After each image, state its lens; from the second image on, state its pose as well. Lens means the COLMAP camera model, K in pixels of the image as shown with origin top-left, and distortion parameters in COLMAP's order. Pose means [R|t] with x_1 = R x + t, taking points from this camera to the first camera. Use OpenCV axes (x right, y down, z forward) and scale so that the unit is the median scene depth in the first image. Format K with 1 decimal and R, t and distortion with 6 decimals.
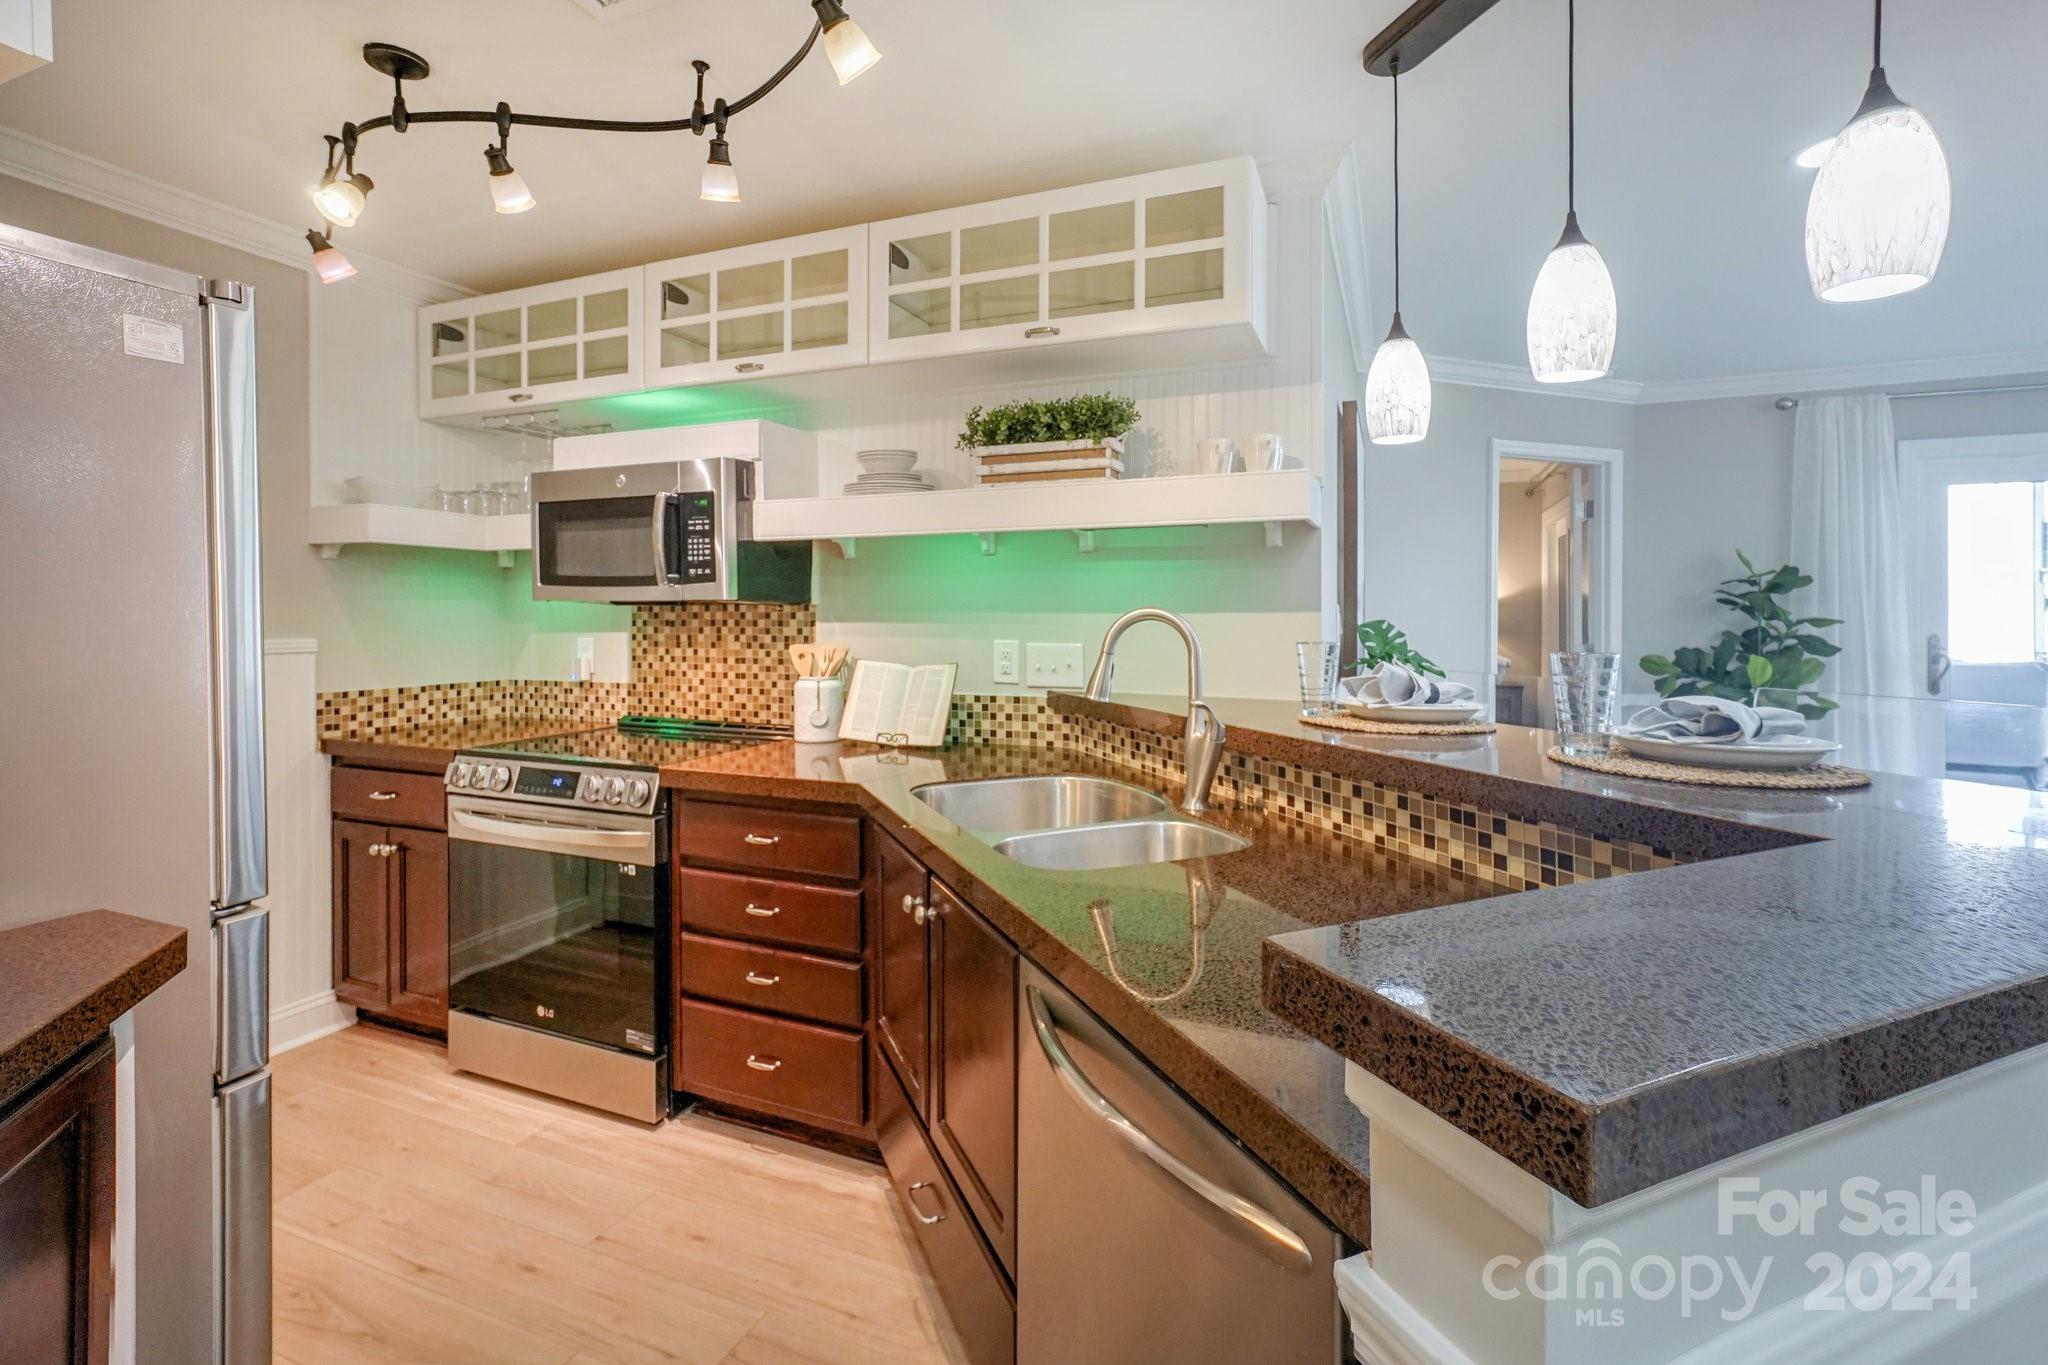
lens RADIAL K [[913.1, 0, 1051.2], [0, 913.1, 609.4], [0, 0, 1]] dist [-0.008629, 0.007637]
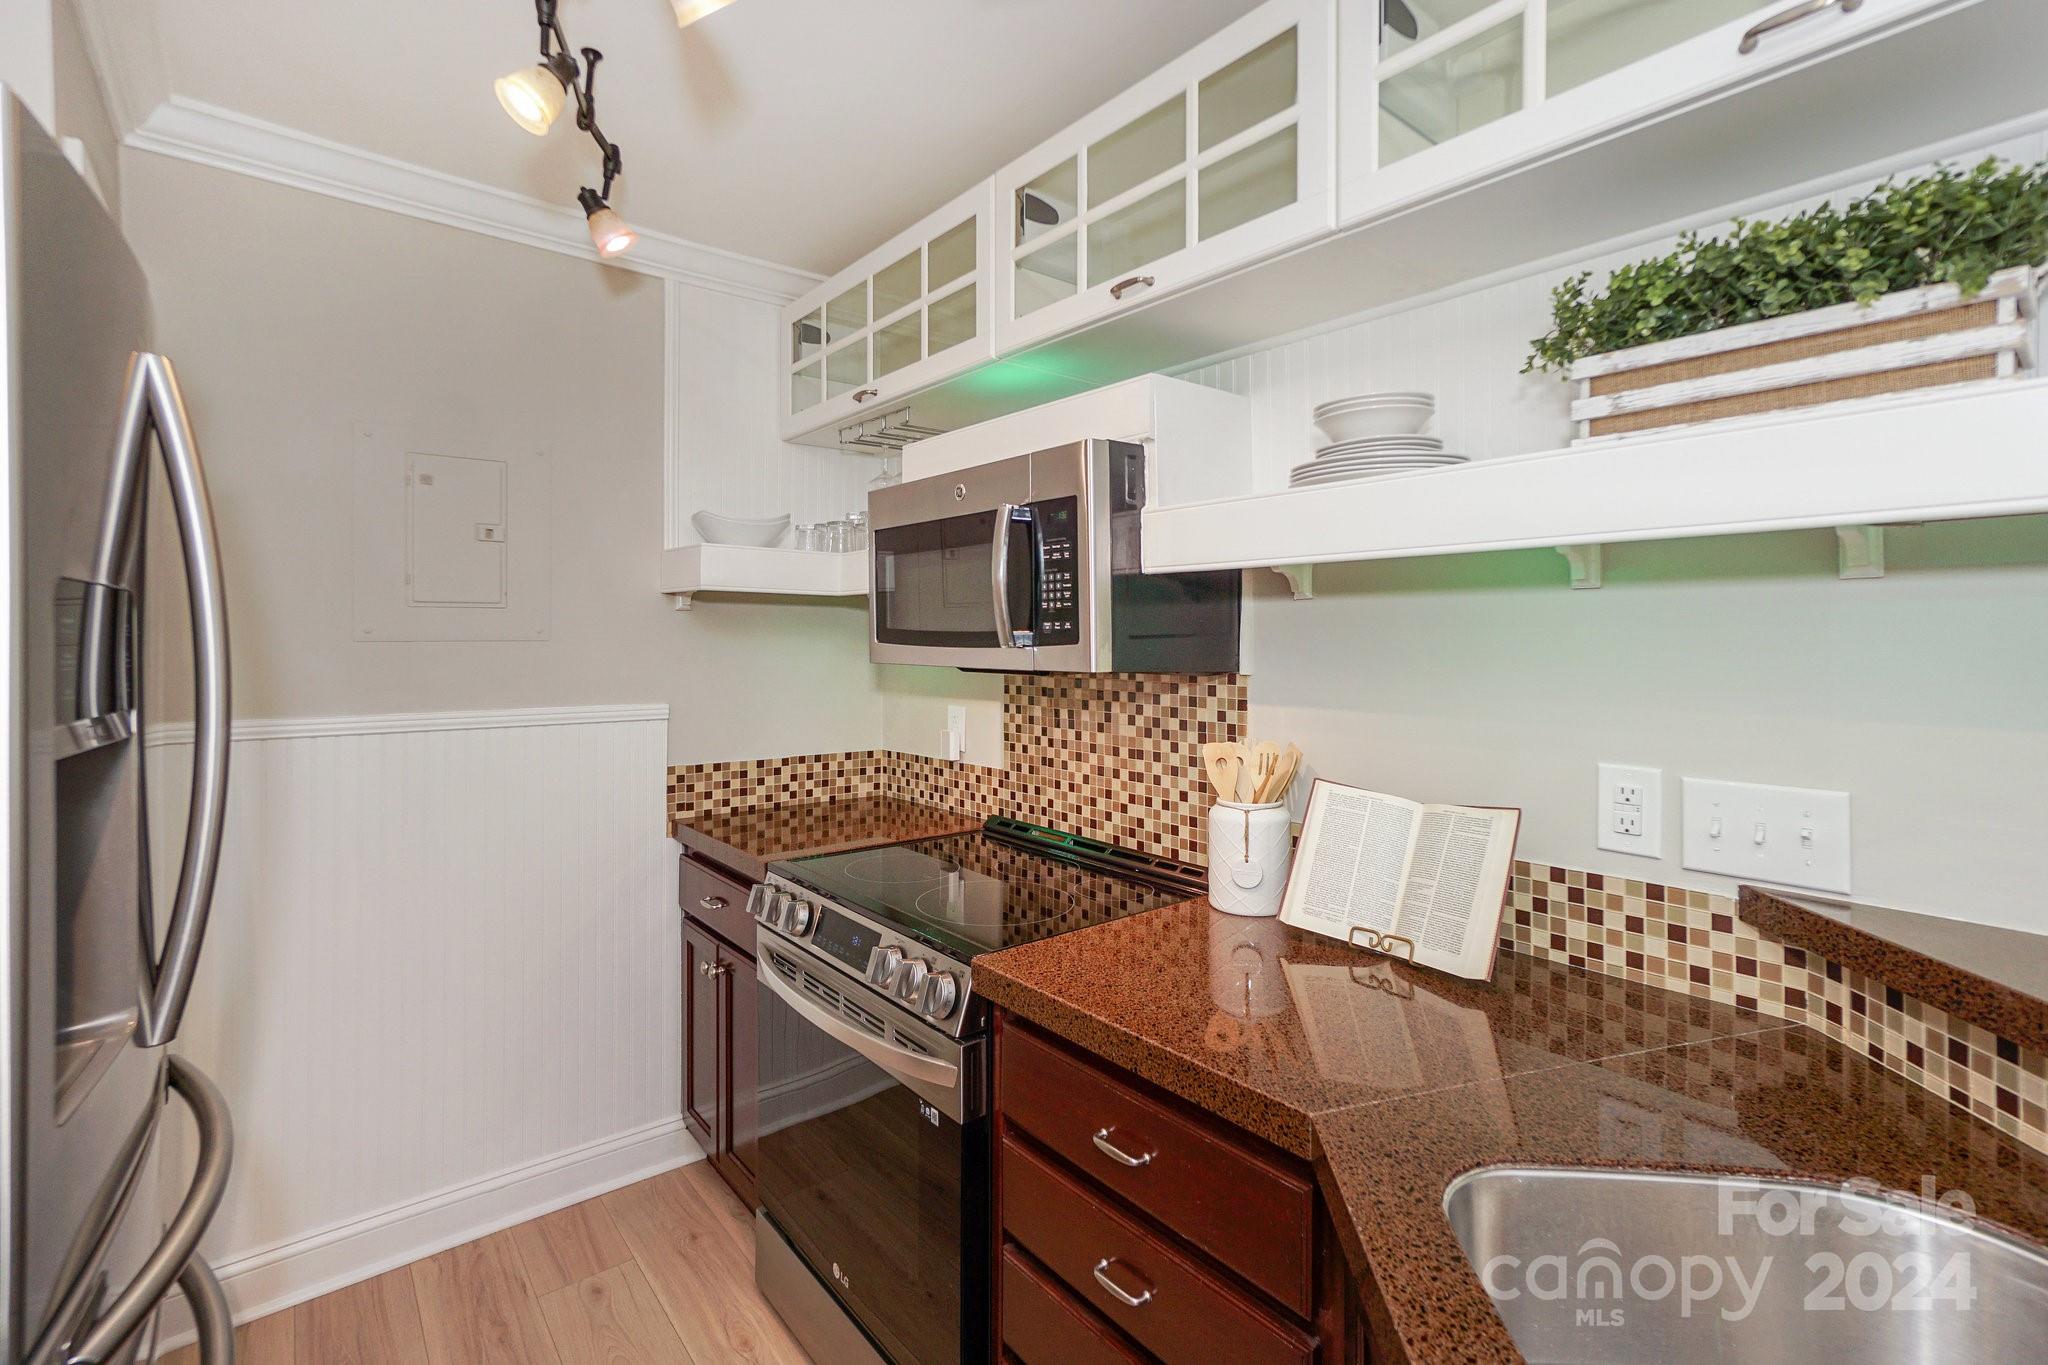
lens RADIAL K [[913.1, 0, 1023.3], [0, 913.1, 635.9], [0, 0, 1]] dist [-0.008629, 0.007637]
pose [[0.863393, 0.004965, -0.504507, -0.083708], [-0.004364, 0.999988, 0.002373, -0.034549], [0.504512, 0.000152, 0.863404, 0.422035]]
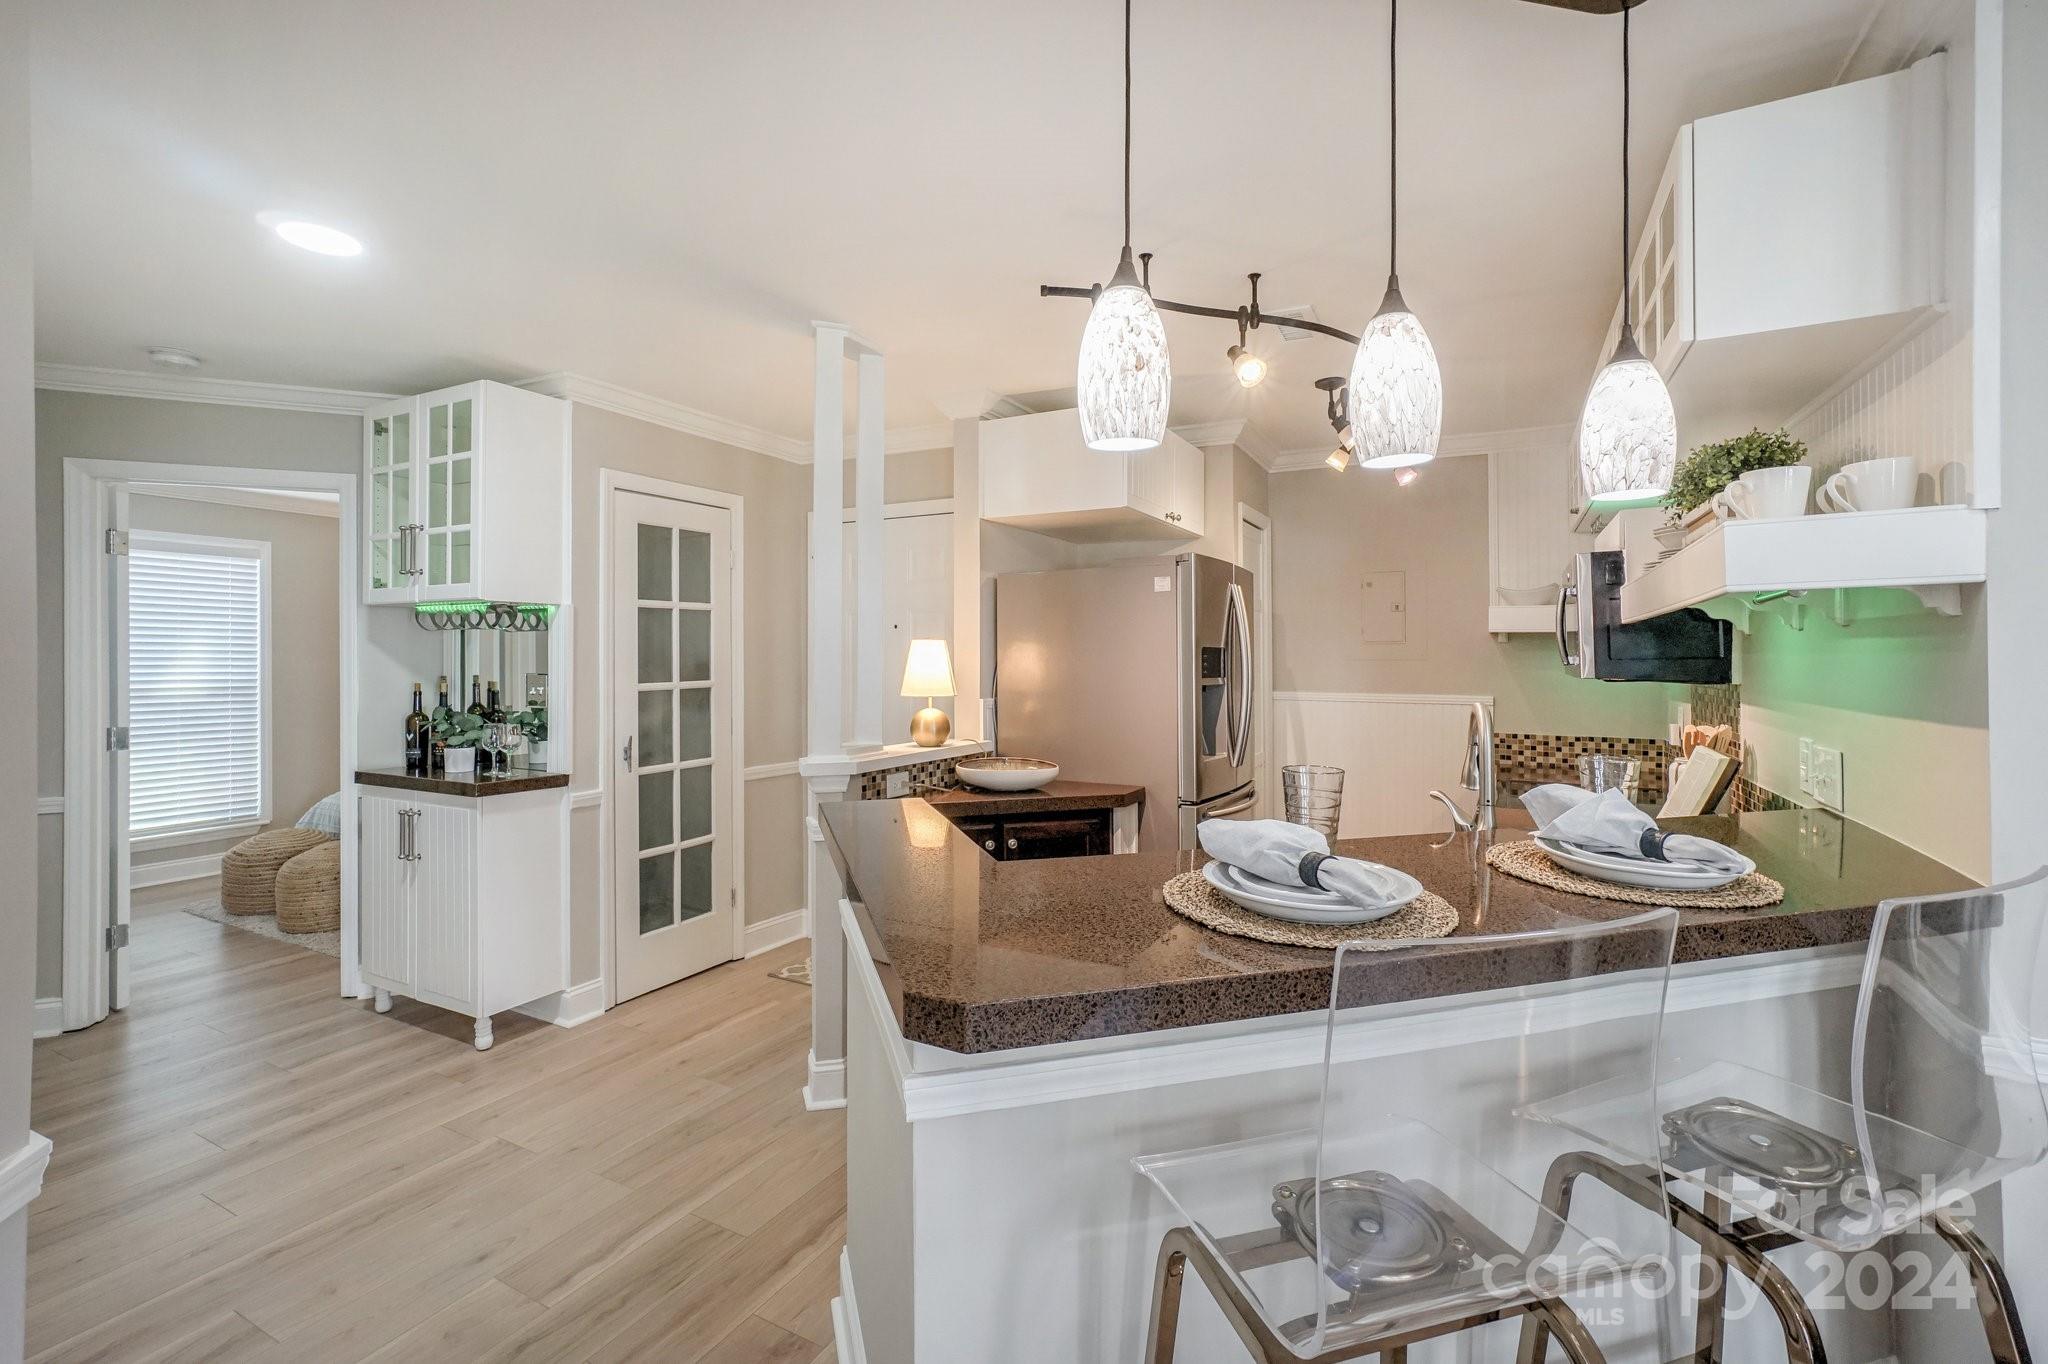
lens RADIAL K [[913.1, 0, 1027.8], [0, 913.1, 640.4], [0, 0, 1]] dist [-0.008629, 0.007637]
pose [[-0.121434, -0.009528, -0.992554, 0.766709], [0.002036, 0.999949, -0.009848, -0.046246], [0.992597, -0.003217, -0.121409, 0.415774]]
